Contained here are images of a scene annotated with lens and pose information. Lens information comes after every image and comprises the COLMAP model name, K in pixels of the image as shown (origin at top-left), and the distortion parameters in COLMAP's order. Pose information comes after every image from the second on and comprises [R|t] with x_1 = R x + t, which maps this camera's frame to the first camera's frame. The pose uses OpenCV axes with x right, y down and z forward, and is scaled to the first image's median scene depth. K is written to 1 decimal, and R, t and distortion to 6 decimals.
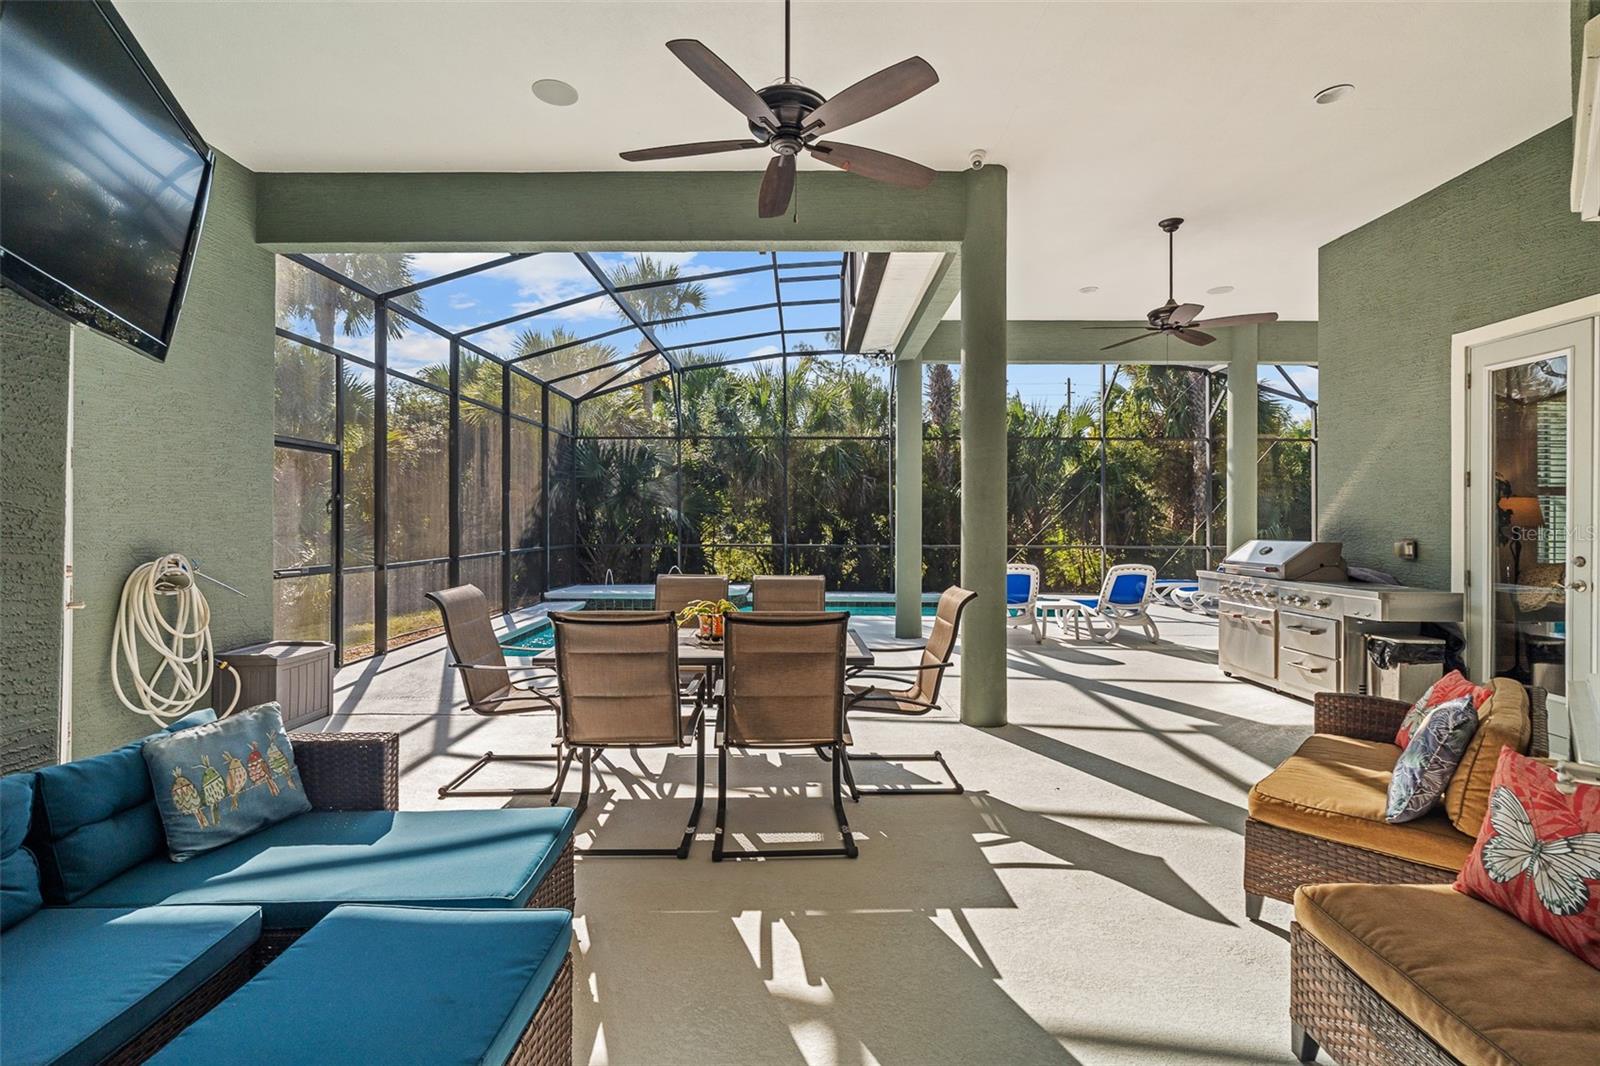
lens RADIAL K [[728.6, 0, 798.7], [0, 728.6, 518.5], [0, 0, 1]] dist [0.000557, 0.000124]
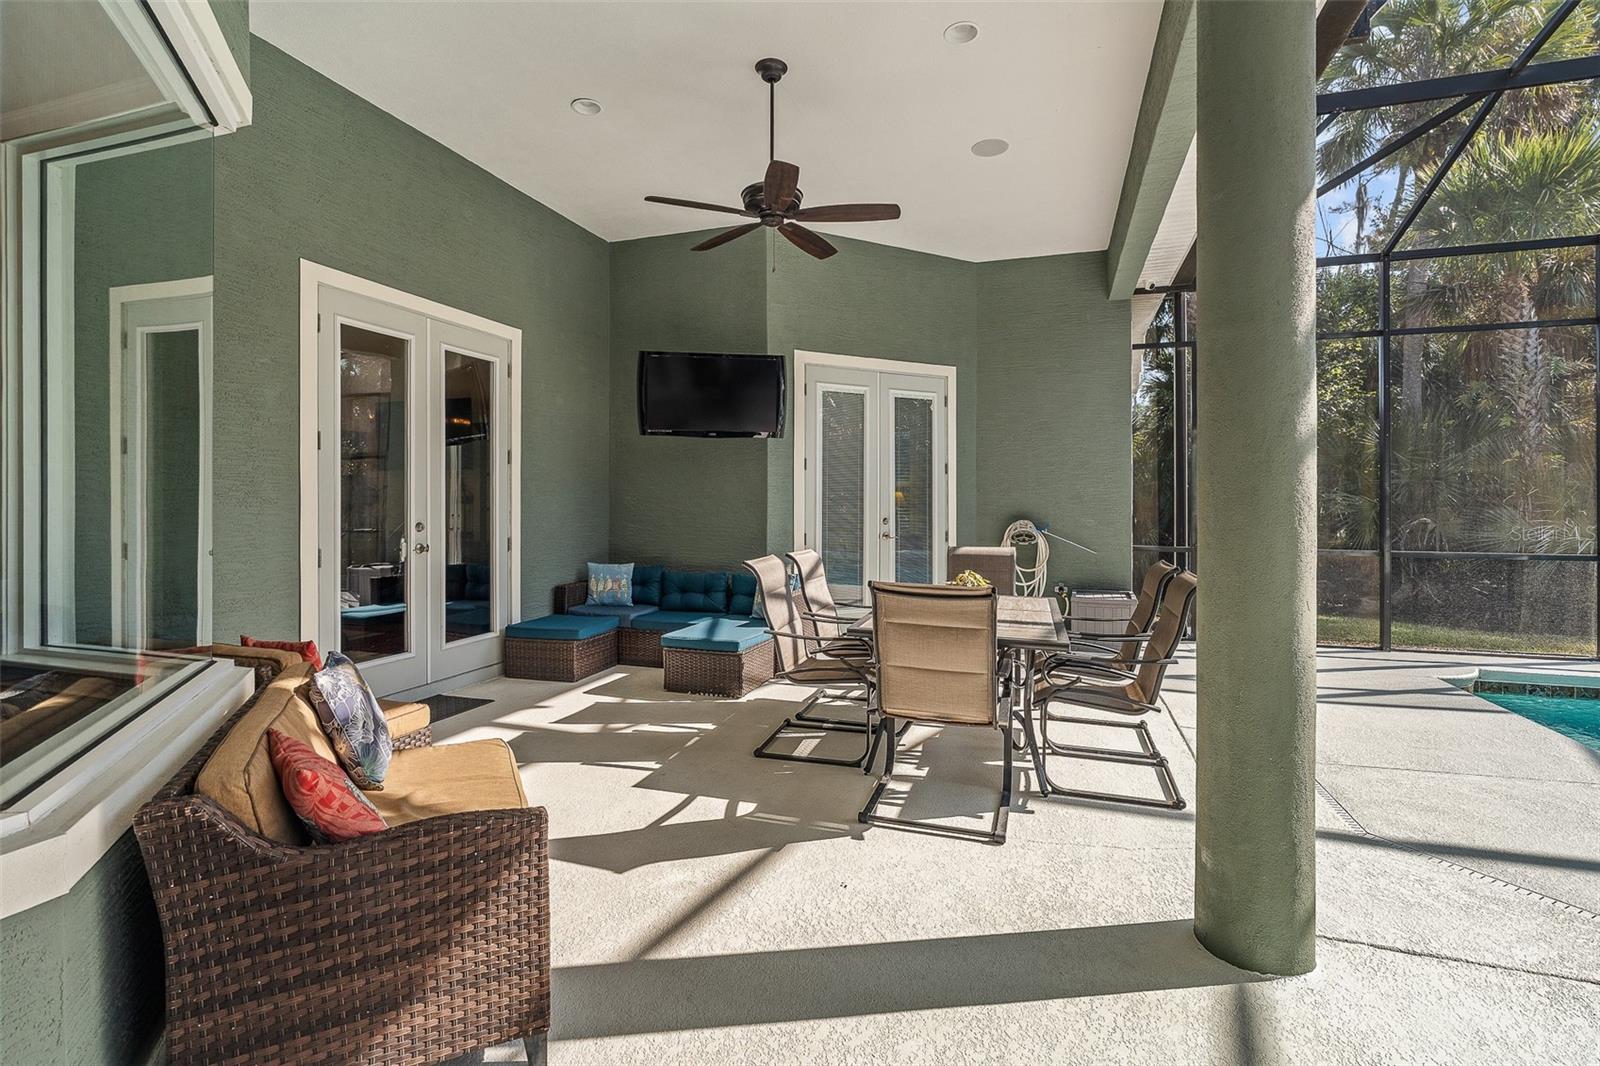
lens RADIAL K [[728.6, 0, 798.7], [0, 728.6, 518.5], [0, 0, 1]] dist [0.000557, 0.000124]
pose [[-0.322108, 0.015452, -0.946577, 1.024910], [0.000841, 0.999871, 0.016035, 0.024840], [0.946703, 0.004369, -0.322079, 1.218258]]
